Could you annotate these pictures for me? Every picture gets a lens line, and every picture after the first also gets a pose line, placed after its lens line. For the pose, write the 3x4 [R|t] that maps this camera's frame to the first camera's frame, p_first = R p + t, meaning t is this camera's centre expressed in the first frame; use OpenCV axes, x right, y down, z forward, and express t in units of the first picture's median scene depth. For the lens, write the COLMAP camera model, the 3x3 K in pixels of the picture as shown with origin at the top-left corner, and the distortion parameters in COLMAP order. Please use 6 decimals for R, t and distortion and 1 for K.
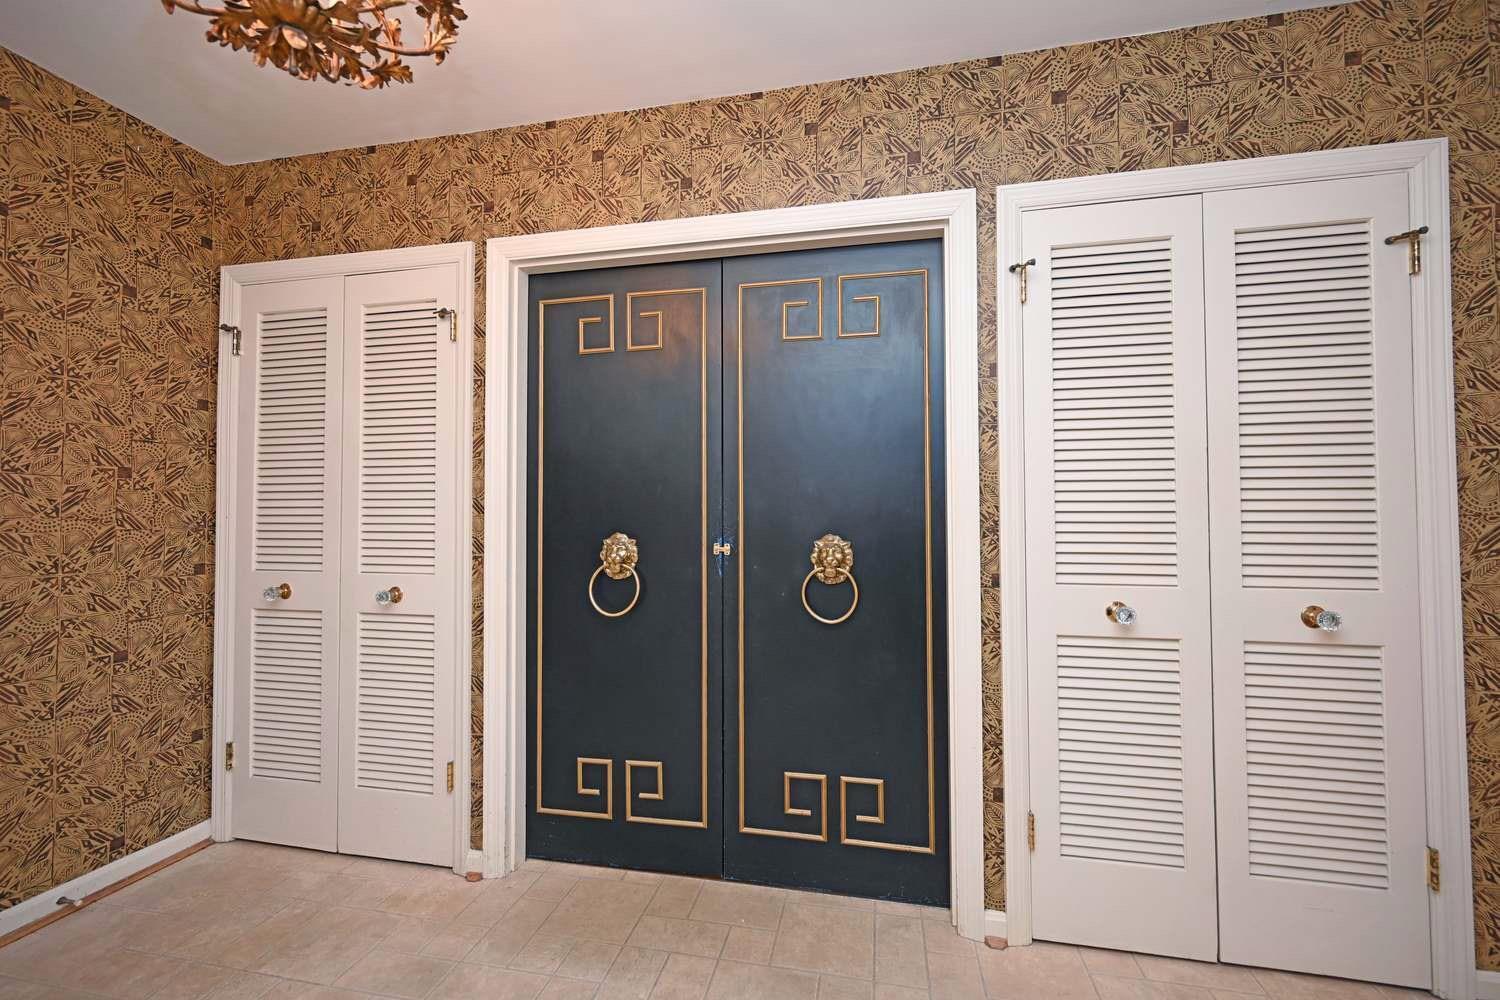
lens RADIAL K [[590.8, 0, 758.7], [0, 590.8, 499.0], [0, 0, 1]] dist [0.000241, -0.000102]
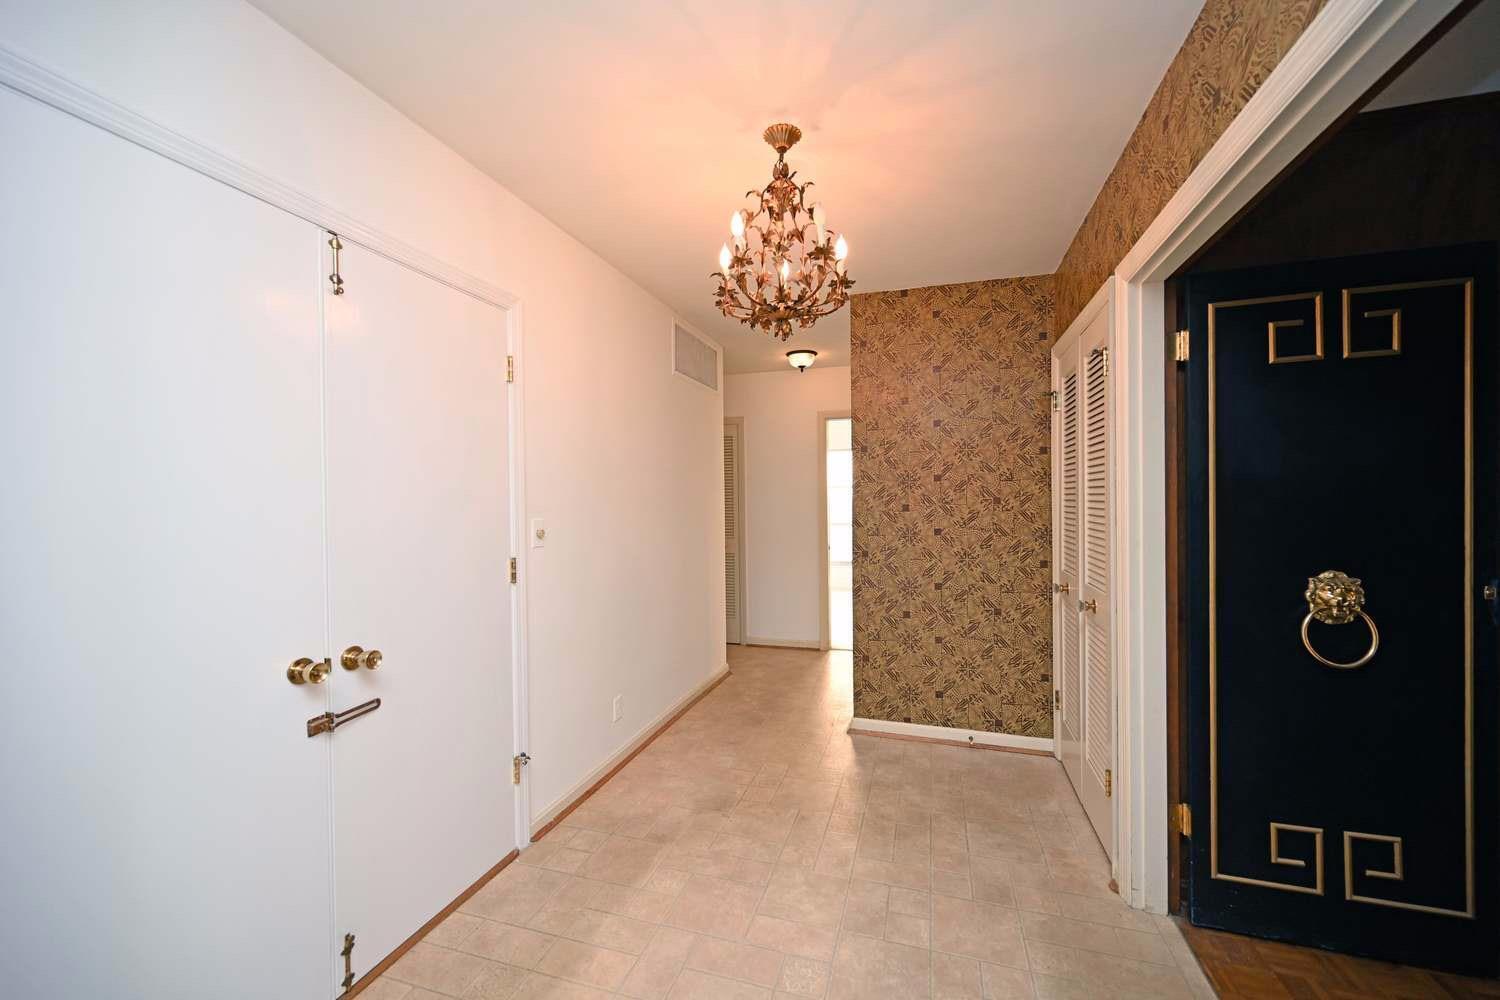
lens RADIAL K [[590.8, 0, 754.7], [0, 590.8, 502.6], [0, 0, 1]] dist [0.000241, -0.000102]
pose [[-0.095810, 0.013694, -0.995305, 0.620826], [0.032475, 0.999416, 0.010624, -0.078293], [0.994870, -0.031304, -0.096199, 0.486176]]
